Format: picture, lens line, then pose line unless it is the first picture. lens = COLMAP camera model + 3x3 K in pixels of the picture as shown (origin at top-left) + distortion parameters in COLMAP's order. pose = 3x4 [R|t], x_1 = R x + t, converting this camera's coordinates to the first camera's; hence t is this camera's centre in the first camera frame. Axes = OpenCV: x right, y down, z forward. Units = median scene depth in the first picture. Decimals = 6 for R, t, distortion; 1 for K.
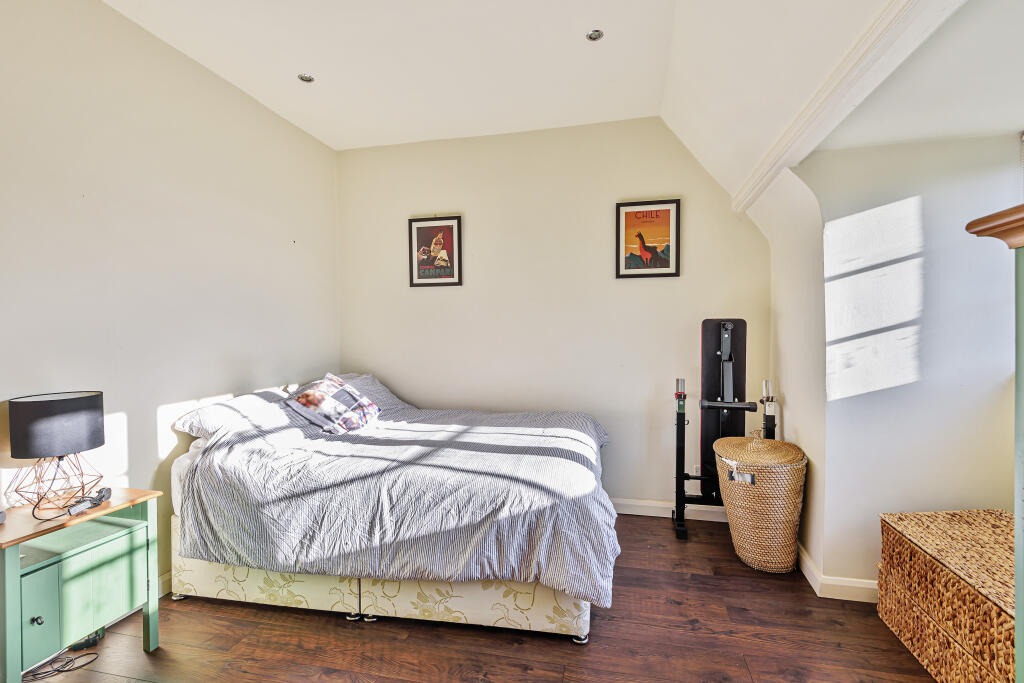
lens RADIAL K [[459.5, 0, 512.0], [0, 459.5, 341.5], [0, 0, 1]] dist [0.016167, -0.000822]
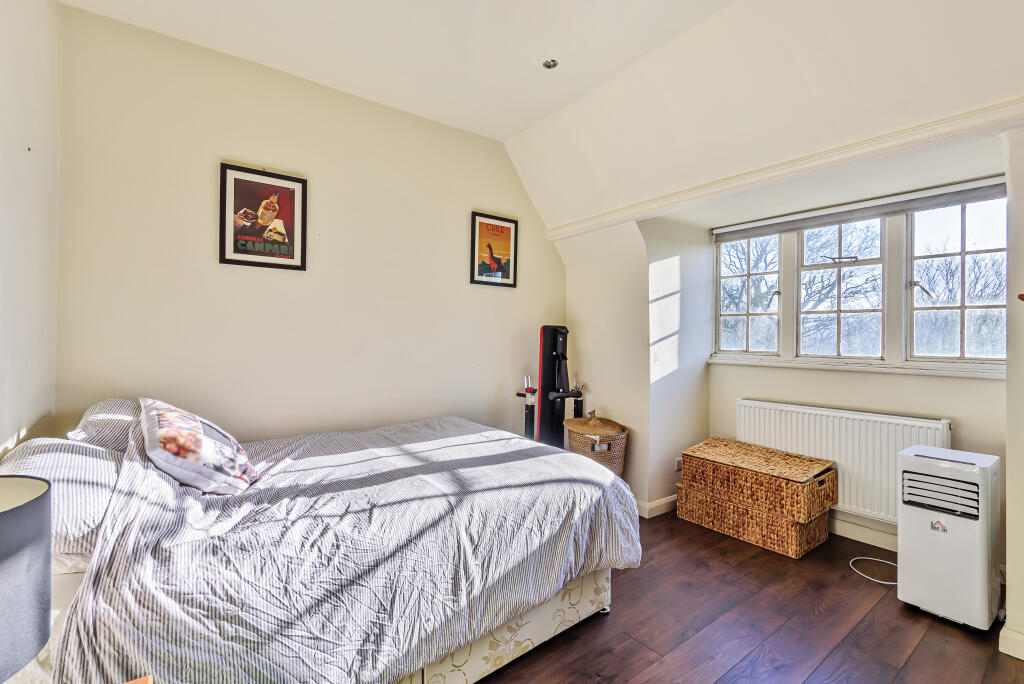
lens RADIAL K [[468.3, 0, 501.4], [0, 468.3, 336.9], [0, 0, 1]] dist [0.025775, -0.001122]
pose [[0.649694, 0.012739, 0.760089, -0.790925], [-0.001884, 0.999883, -0.015148, 0.000005], [-0.760193, 0.008409, 0.649642, 0.387775]]
